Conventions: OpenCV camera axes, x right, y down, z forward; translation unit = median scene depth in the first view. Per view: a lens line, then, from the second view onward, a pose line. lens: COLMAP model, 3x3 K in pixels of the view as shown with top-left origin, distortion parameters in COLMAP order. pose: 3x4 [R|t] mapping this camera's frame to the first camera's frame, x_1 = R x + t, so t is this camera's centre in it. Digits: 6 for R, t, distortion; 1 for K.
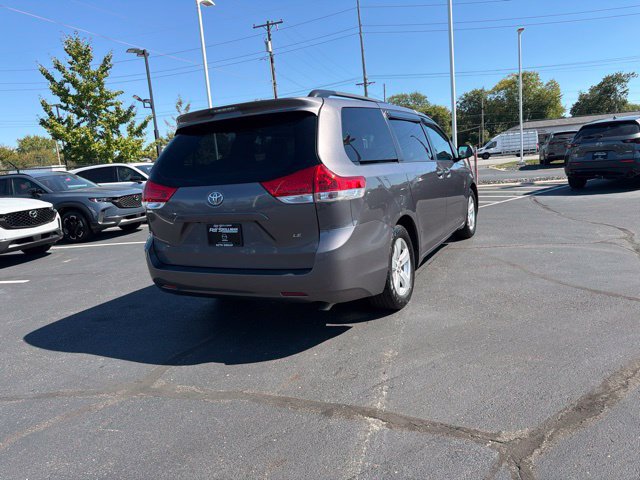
lens RADIAL K [[453.4, 0, 321.9], [0, 453.4, 234.6], [0, 0, 1]] dist [0.030548, -0.036678]
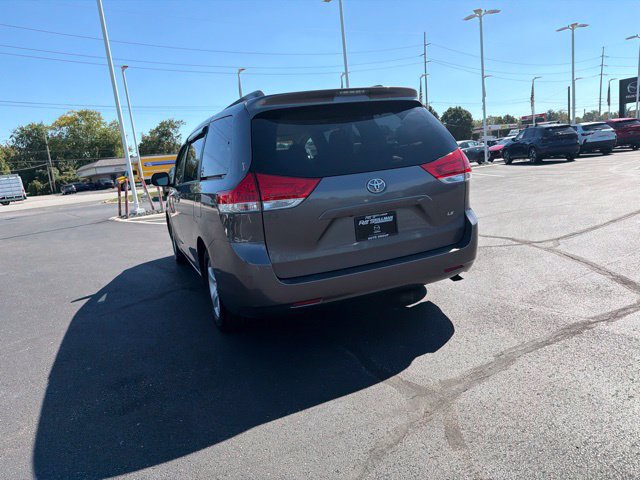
lens RADIAL K [[453.4, 0, 321.5], [0, 453.4, 240.5], [0, 0, 1]] dist [0.030548, -0.036678]
pose [[0.628329, -0.115741, 0.769290, -0.328672], [0.170152, 0.985374, 0.009278, 0.000867], [-0.759112, 0.125067, 0.638833, 0.163823]]
